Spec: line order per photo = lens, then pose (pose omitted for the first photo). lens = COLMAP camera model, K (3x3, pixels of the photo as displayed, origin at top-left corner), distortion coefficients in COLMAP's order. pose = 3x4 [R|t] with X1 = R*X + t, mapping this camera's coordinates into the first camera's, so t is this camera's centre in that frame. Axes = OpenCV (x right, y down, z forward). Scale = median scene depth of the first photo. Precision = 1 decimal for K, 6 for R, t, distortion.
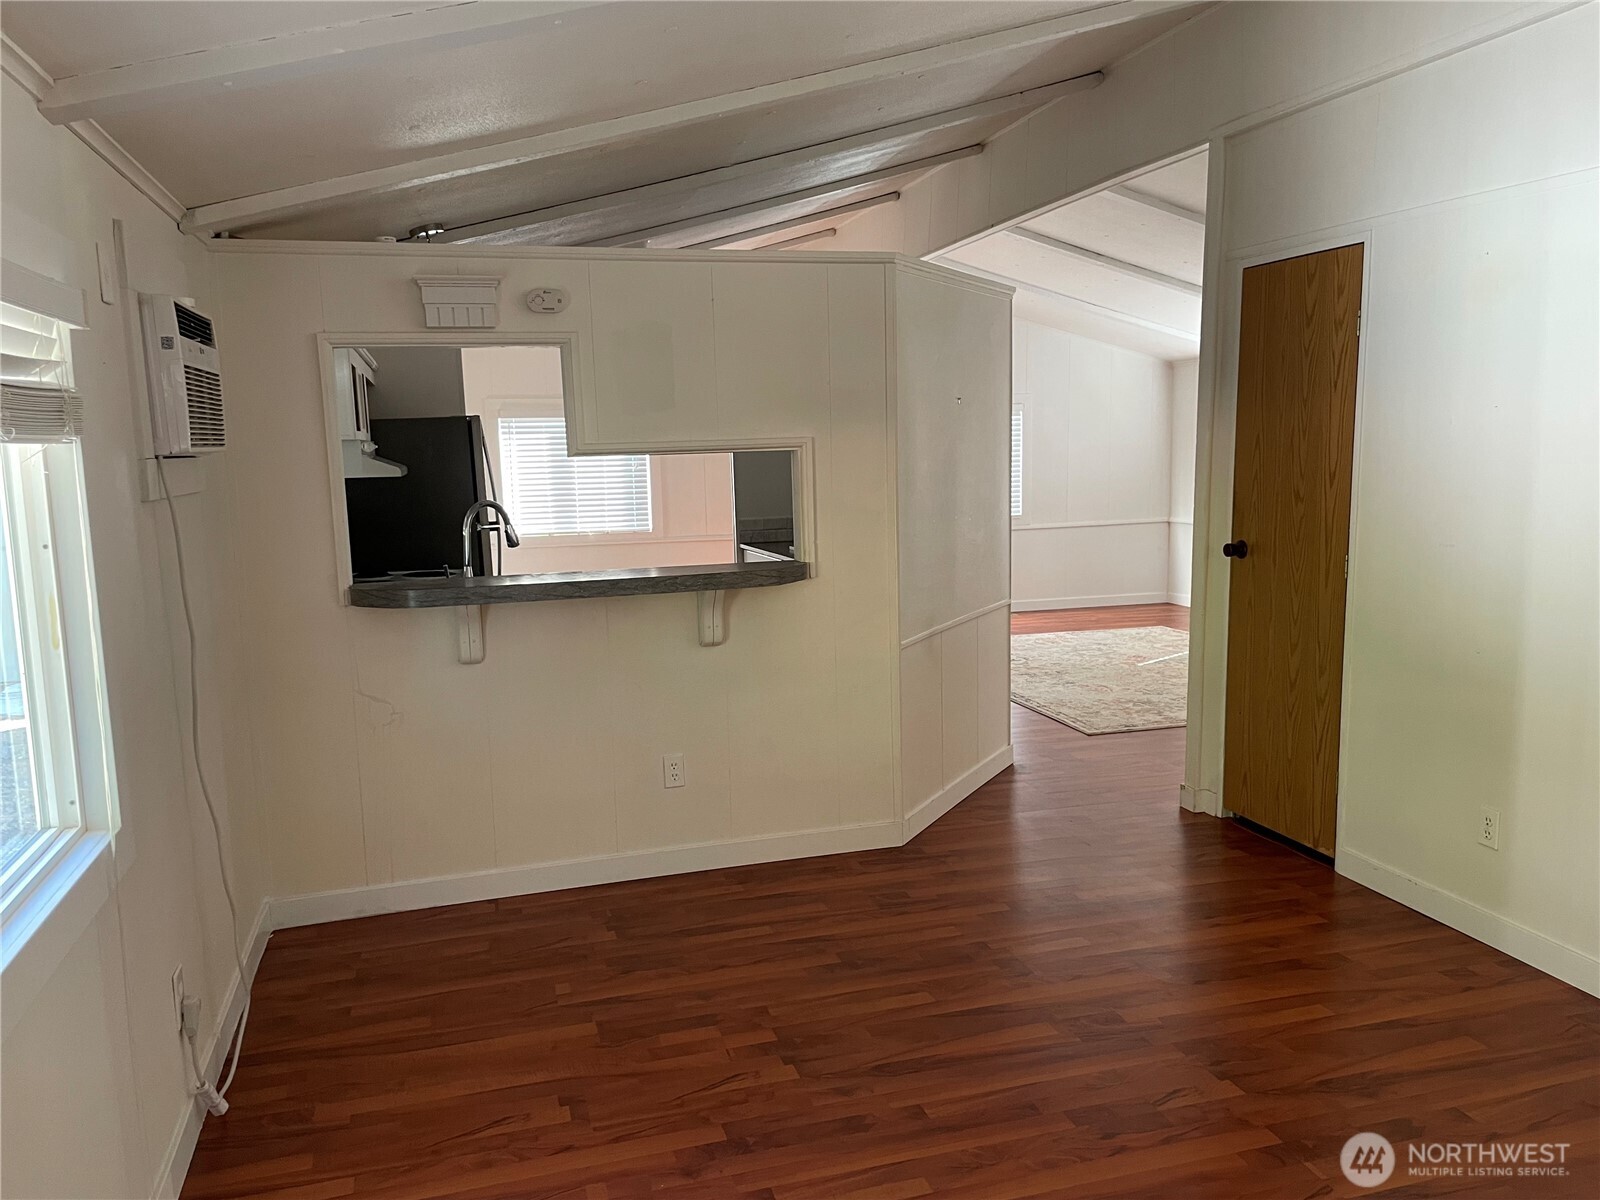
lens RADIAL K [[1211.8, 0, 794.9], [0, 1211.8, 599.8], [0, 0, 1]] dist [0.075745, -0.102268]
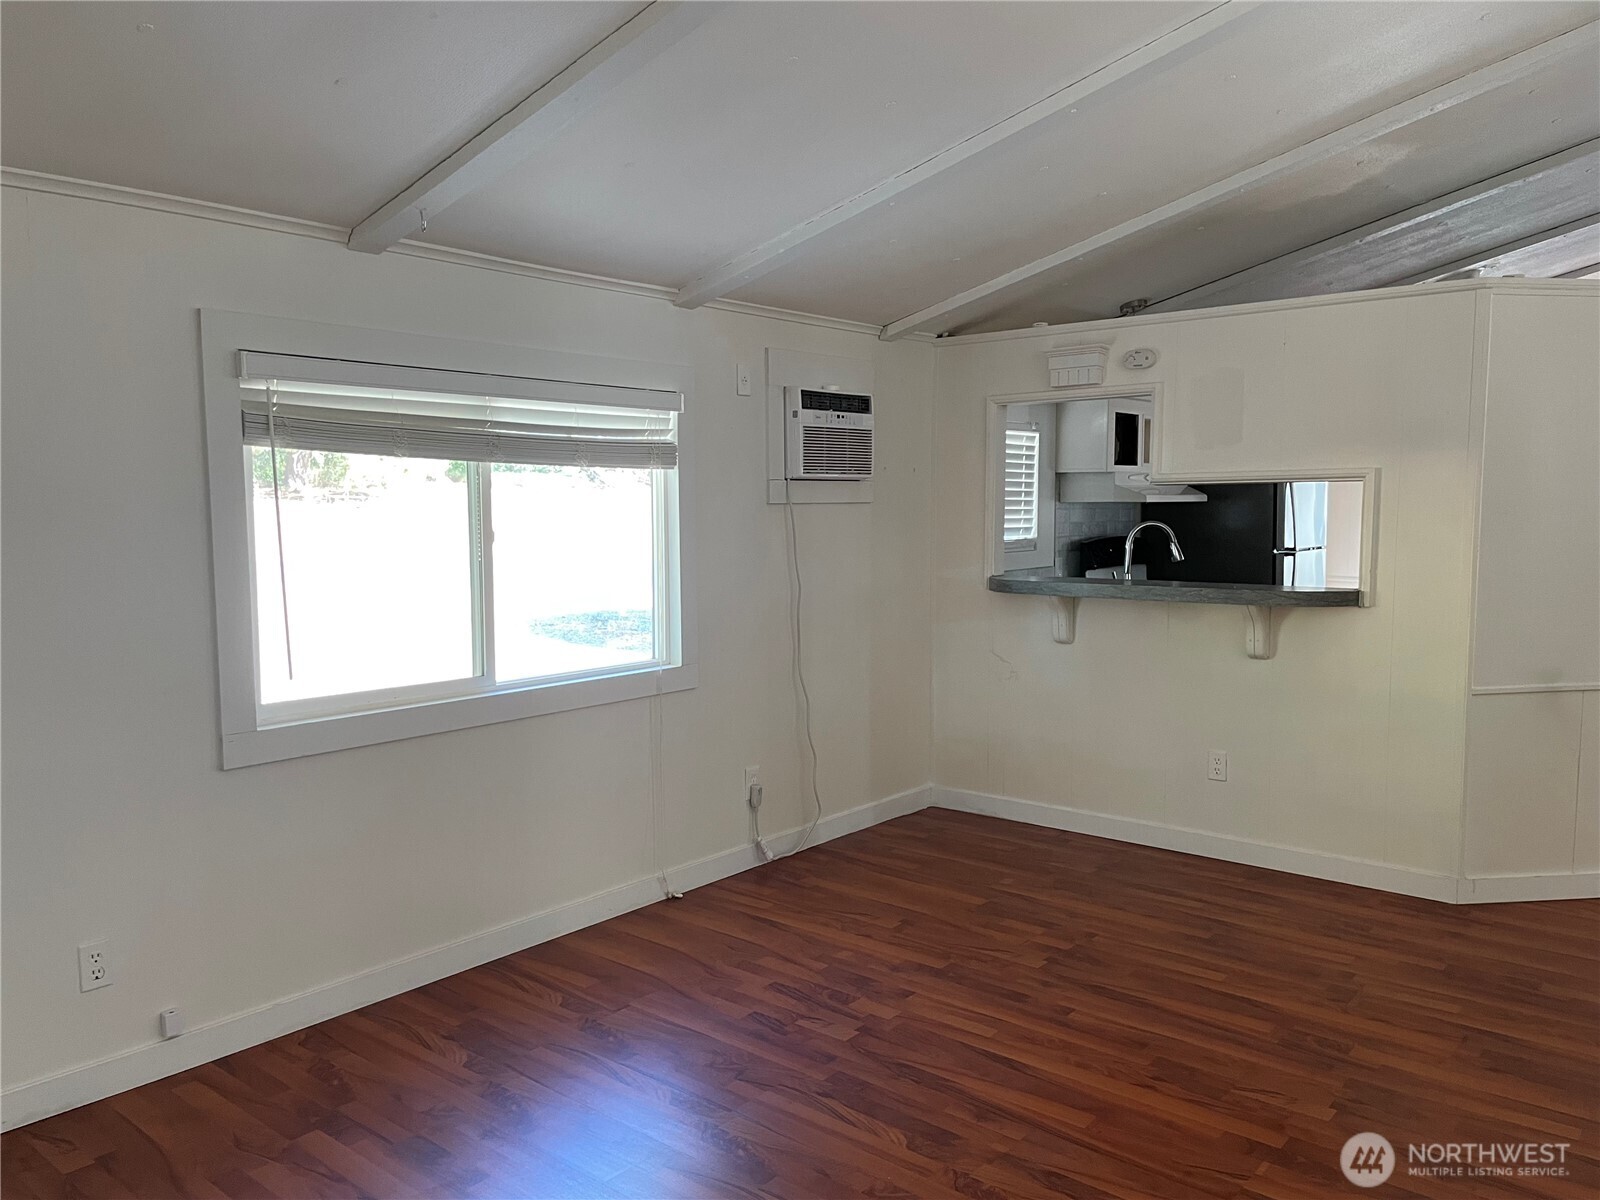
lens RADIAL K [[1211.8, 0, 782.8], [0, 1211.8, 601.3], [0, 0, 1]] dist [0.075745, -0.102268]
pose [[0.551842, 0.093498, -0.828691, 0.779559], [-0.117151, 0.992533, 0.033970, -0.001038], [0.825679, 0.078335, 0.558675, 0.033780]]
